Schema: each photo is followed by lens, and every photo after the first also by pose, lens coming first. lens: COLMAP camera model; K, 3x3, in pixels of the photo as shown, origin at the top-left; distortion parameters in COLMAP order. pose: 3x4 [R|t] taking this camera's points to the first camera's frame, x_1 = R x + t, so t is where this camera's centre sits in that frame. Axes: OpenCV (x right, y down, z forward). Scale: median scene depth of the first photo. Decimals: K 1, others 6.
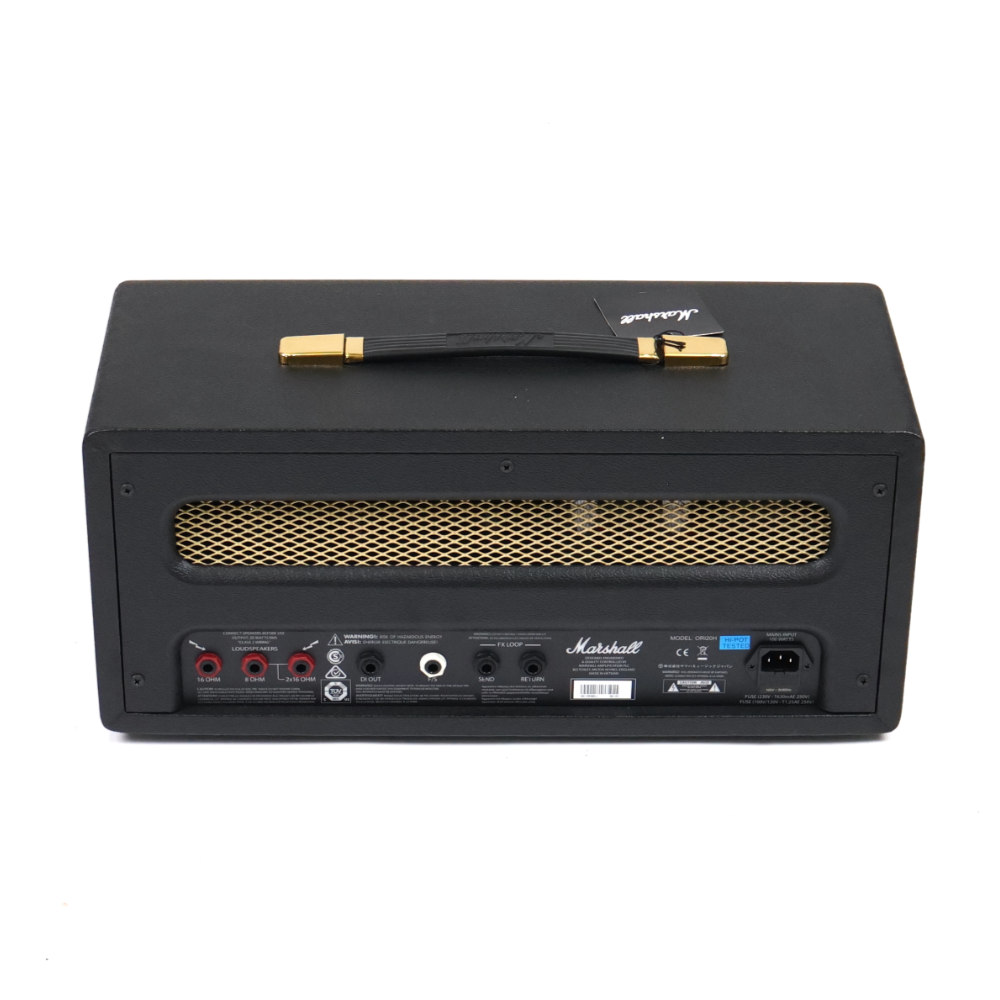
lens RADIAL K [[3326.0, 0, 500.0], [0, 3326.0, 500.0], [0, 0, 1]] dist [-0.026091, -0.089413]
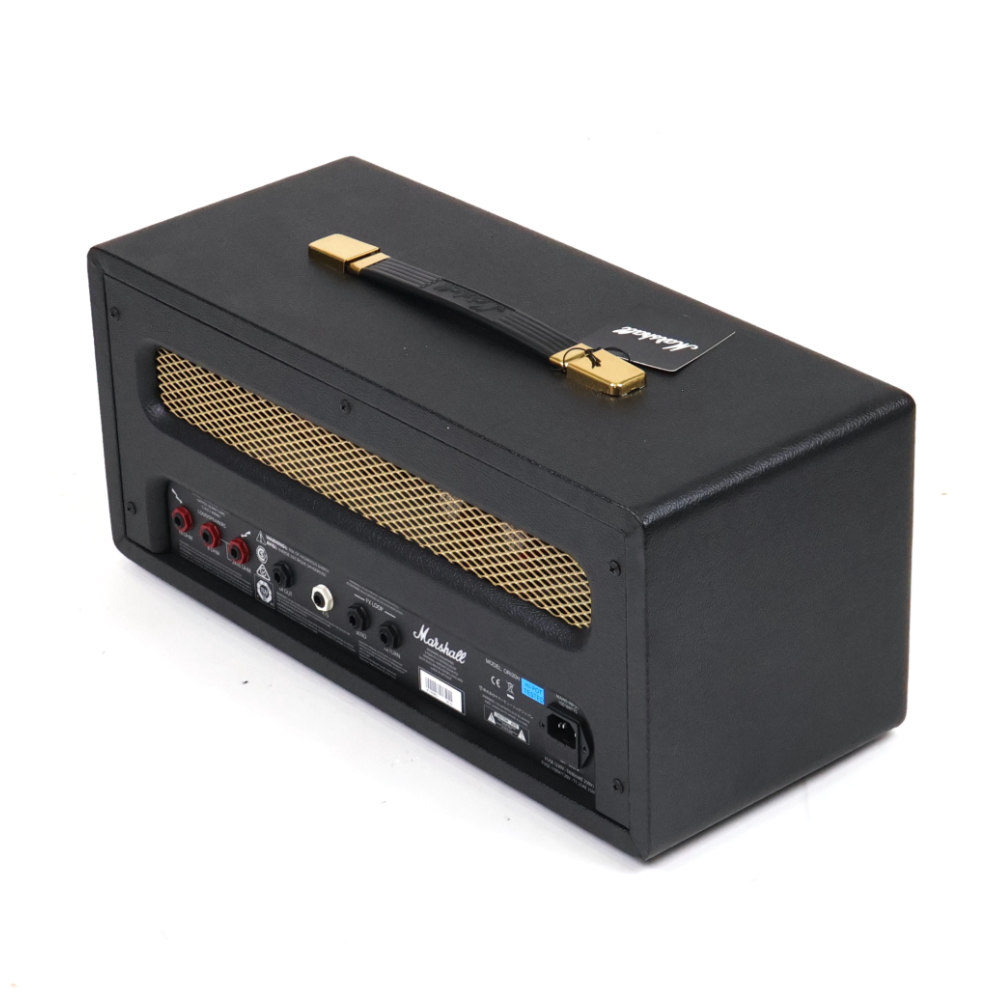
lens RADIAL K [[3326.0, 0, 500.0], [0, 3326.0, 500.0], [0, 0, 1]] dist [-0.026091, -0.089413]
pose [[0.648195, 0.329306, -0.686586, 0.664262], [-0.345804, 0.930617, 0.119882, -0.109971], [0.678427, 0.159717, 0.717097, 0.339373]]
